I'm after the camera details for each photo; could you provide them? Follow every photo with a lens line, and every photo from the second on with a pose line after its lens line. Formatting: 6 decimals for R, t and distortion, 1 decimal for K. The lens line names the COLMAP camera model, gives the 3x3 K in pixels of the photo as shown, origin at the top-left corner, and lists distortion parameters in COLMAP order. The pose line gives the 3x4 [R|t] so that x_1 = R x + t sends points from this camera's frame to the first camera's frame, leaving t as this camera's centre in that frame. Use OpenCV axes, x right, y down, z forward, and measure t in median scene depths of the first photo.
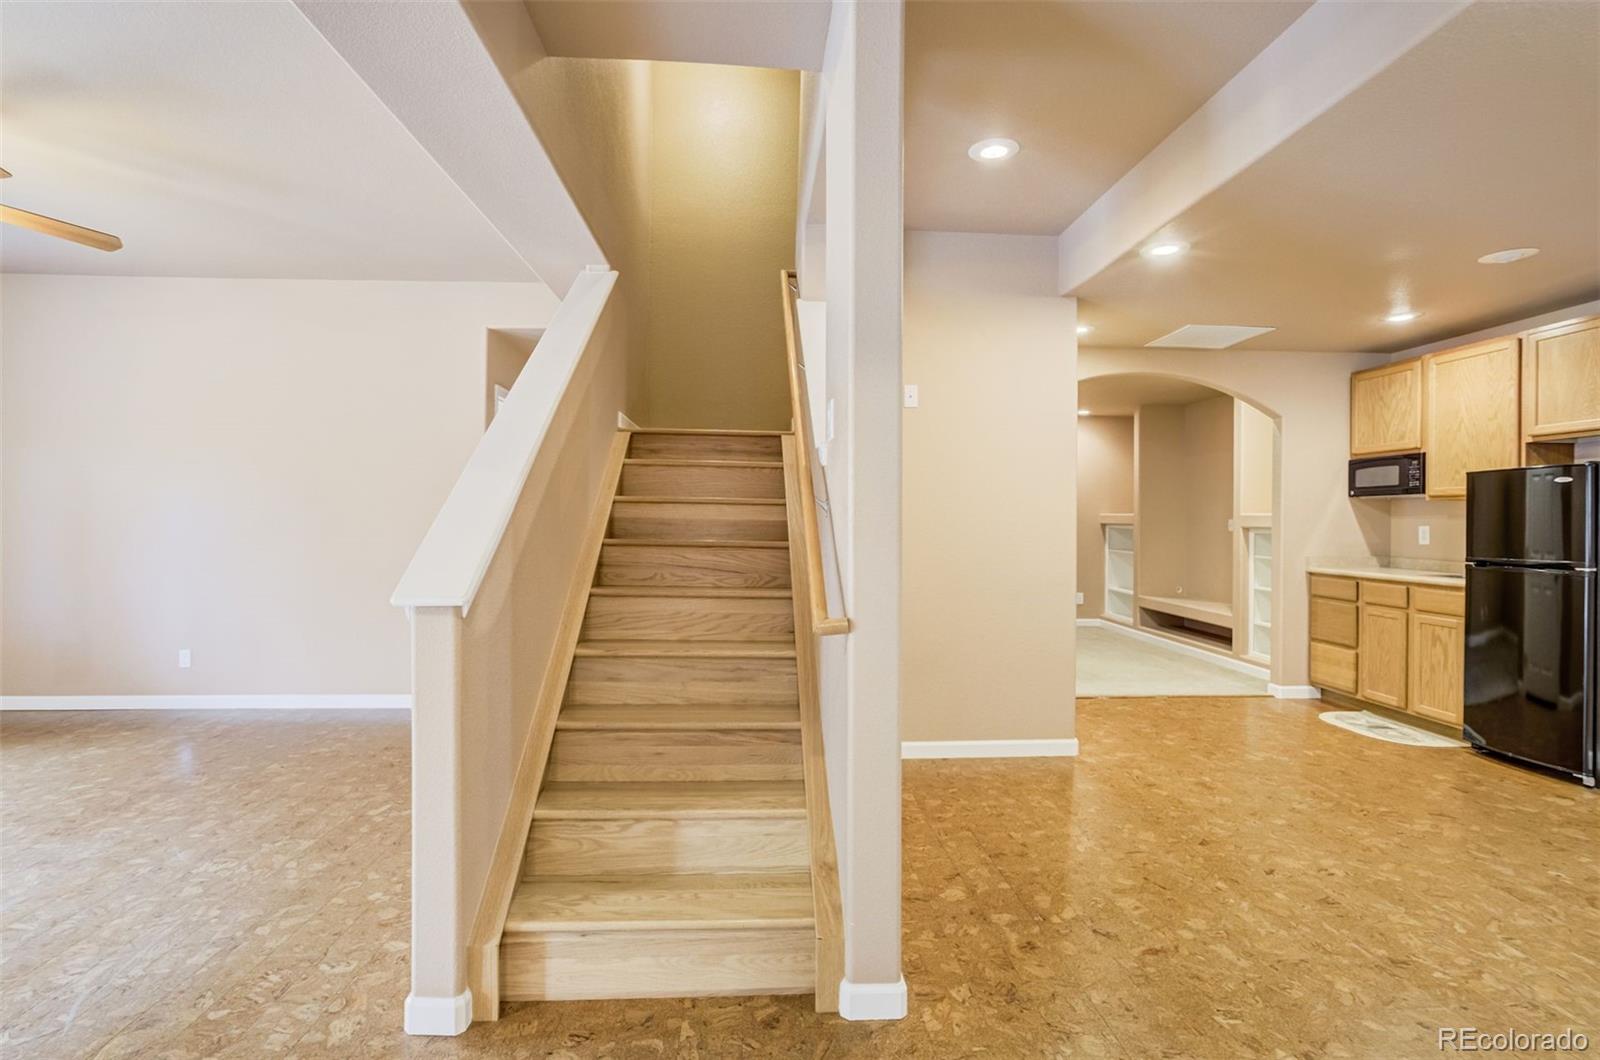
lens RADIAL K [[769.6, 0, 797.0], [0, 769.6, 526.3], [0, 0, 1]] dist [-0.036306, 0.010875]
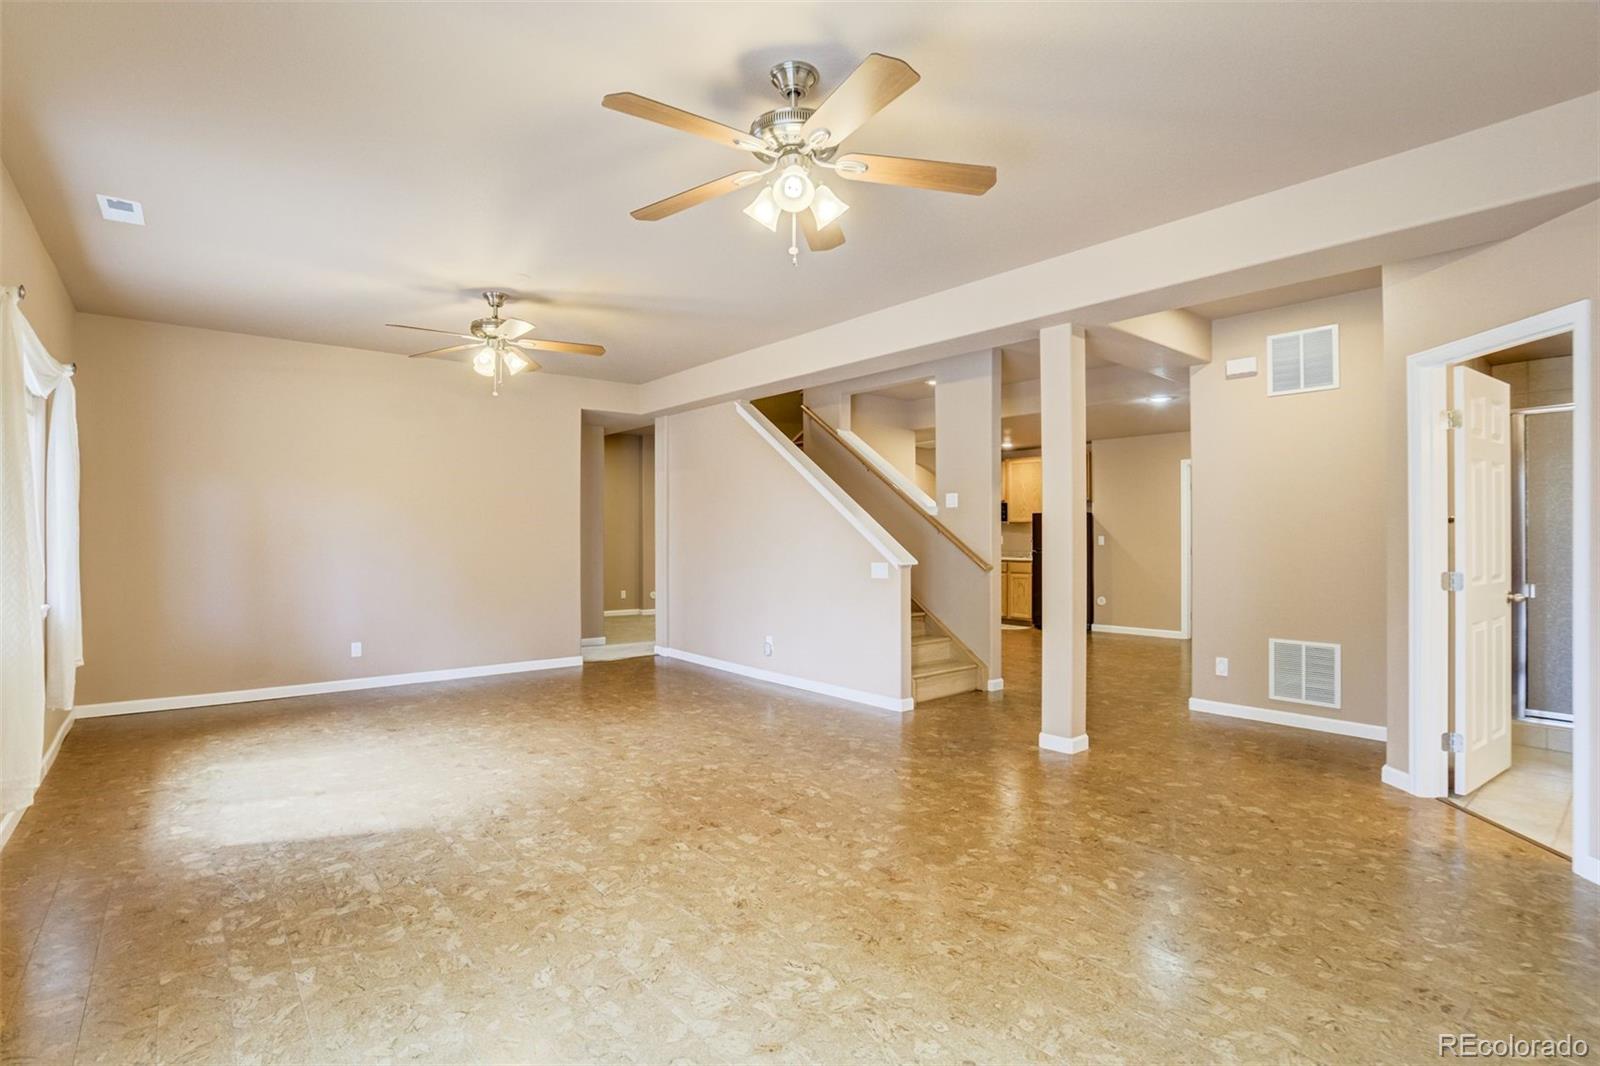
lens RADIAL K [[769.6, 0, 797.0], [0, 769.6, 529.3], [0, 0, 1]] dist [-0.036306, 0.010875]
pose [[0.802169, -0.002079, 0.597094, -1.643124], [0.006737, 0.999962, -0.005568, -0.017331], [-0.597060, 0.008490, 0.802152, -0.728844]]
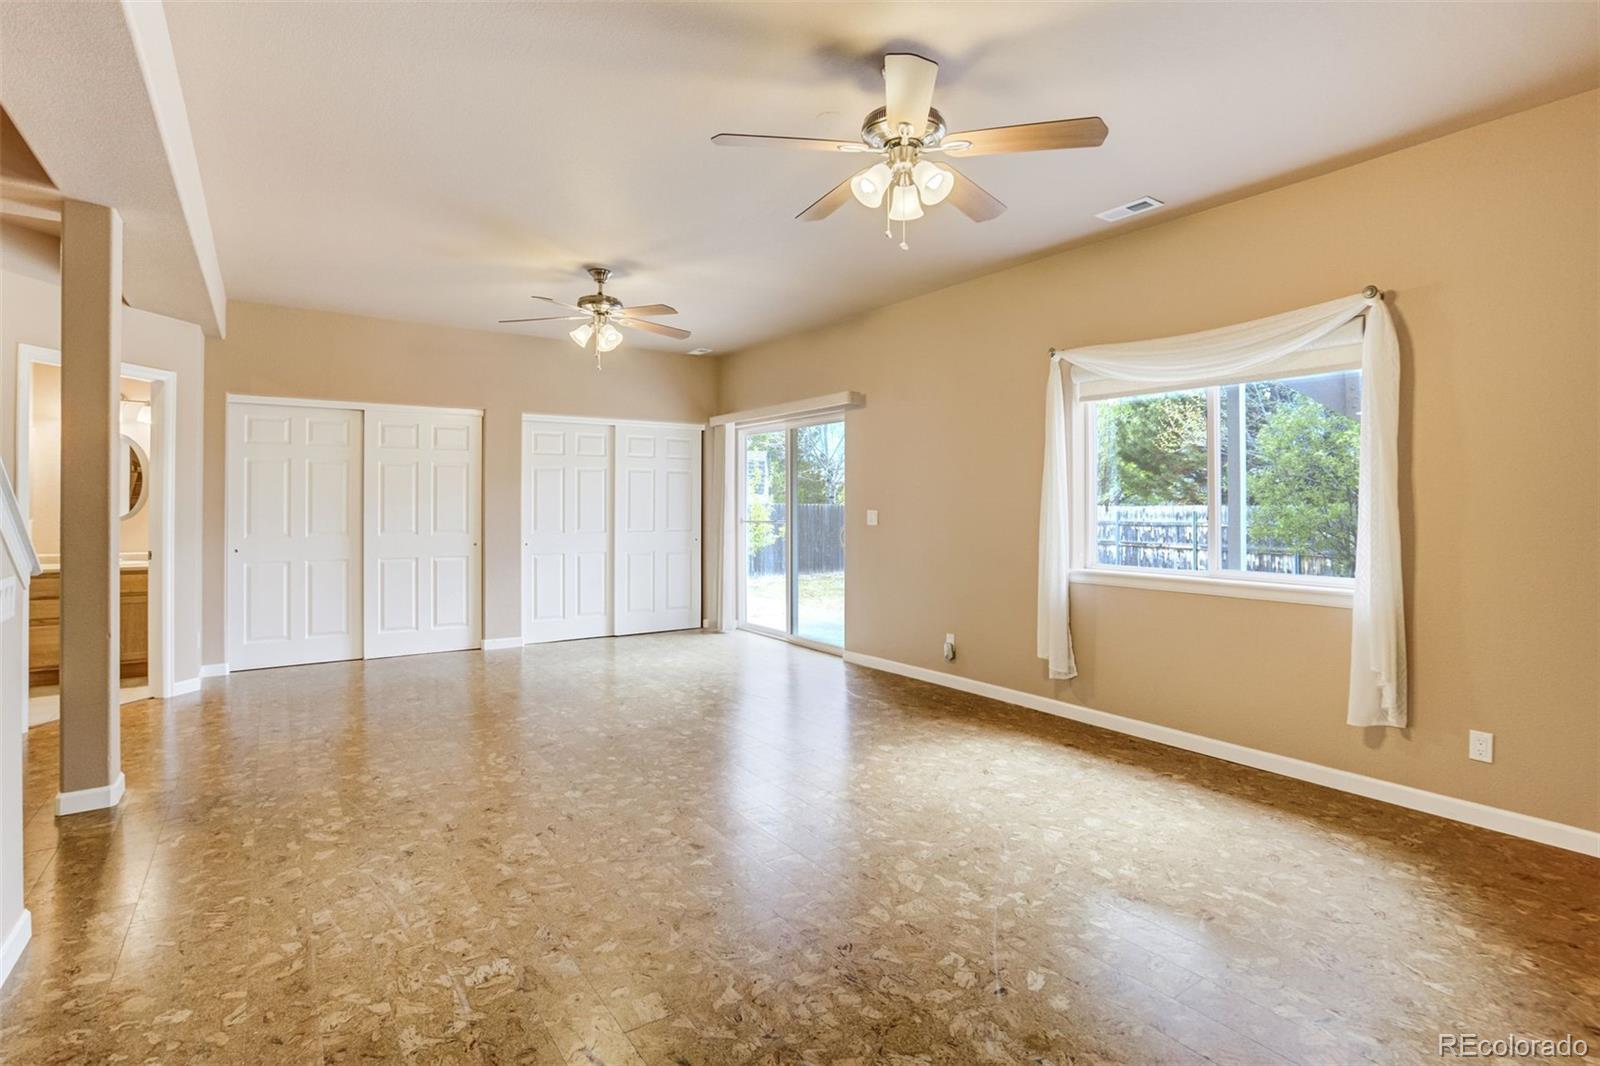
lens RADIAL K [[757.7, 0, 785.0], [0, 757.7, 509.7], [0, 0, 1]] dist [-0.047034, 0.026900]
pose [[-0.853697, -0.003043, -0.520762, -0.590509], [-0.003949, 0.999992, 0.000631, -0.018878], [0.520756, 0.002595, -0.853702, 1.677053]]
